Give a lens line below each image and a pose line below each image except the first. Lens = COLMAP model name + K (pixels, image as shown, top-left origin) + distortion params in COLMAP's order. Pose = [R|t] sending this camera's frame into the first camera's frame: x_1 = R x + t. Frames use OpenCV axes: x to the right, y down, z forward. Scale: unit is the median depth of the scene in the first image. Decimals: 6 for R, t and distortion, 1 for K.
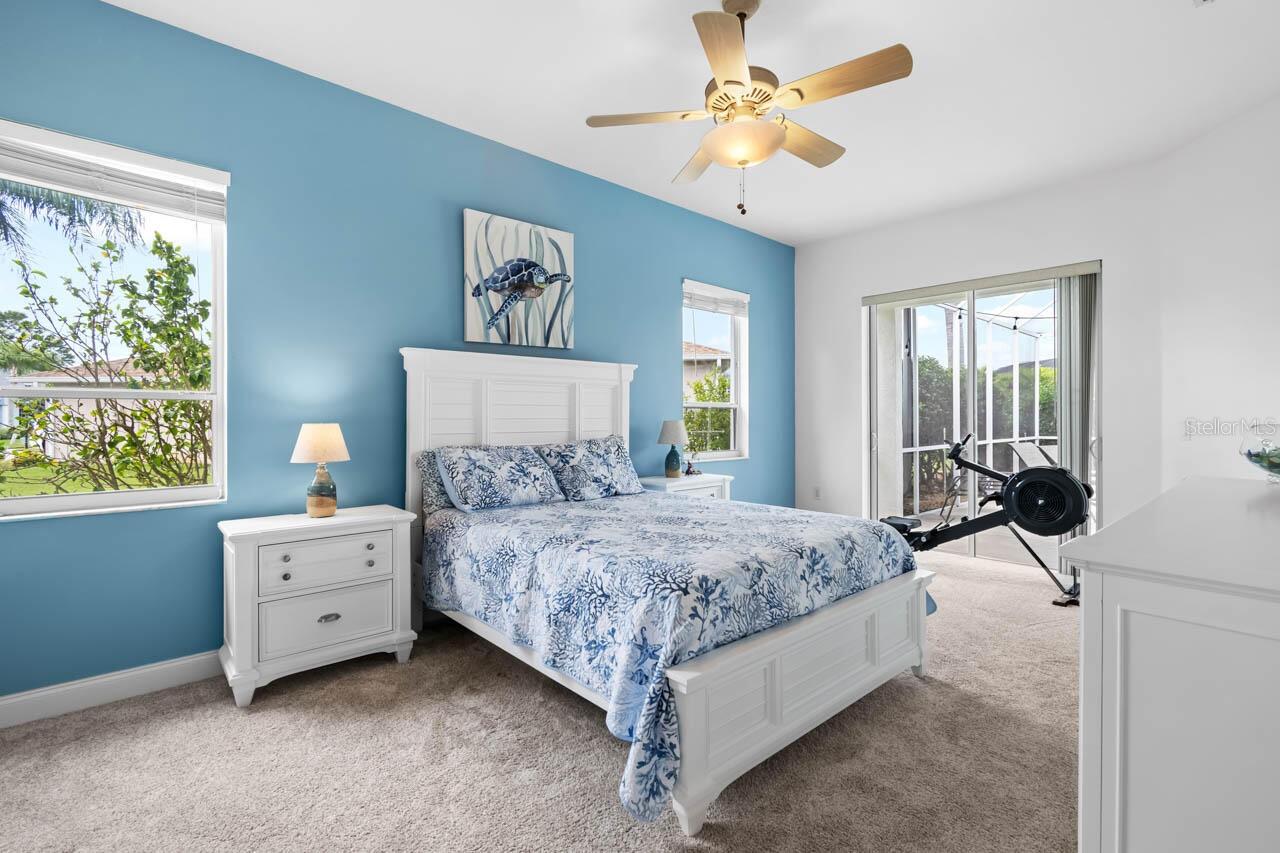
lens RADIAL K [[550.8, 0, 630.4], [0, 550.8, 419.9], [0, 0, 1]] dist [0.014627, 0.000150]
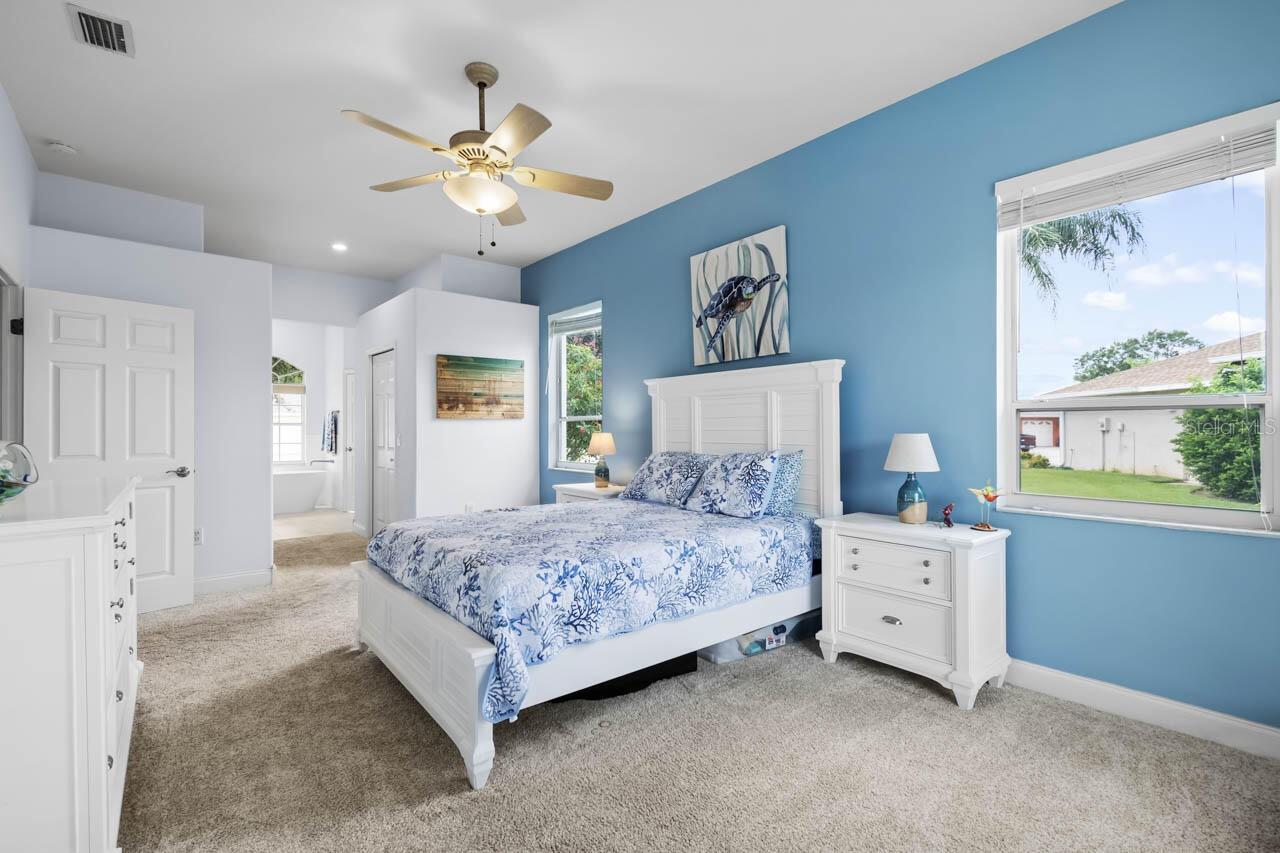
lens RADIAL K [[580.4, 0, 634.3], [0, 580.4, 427.1], [0, 0, 1]] dist [0.005992, -0.003891]
pose [[-0.018735, -0.004481, -0.999814, 0.904989], [-0.007143, 0.999965, -0.004348, -0.002718], [0.999799, 0.007060, -0.018766, 0.833577]]
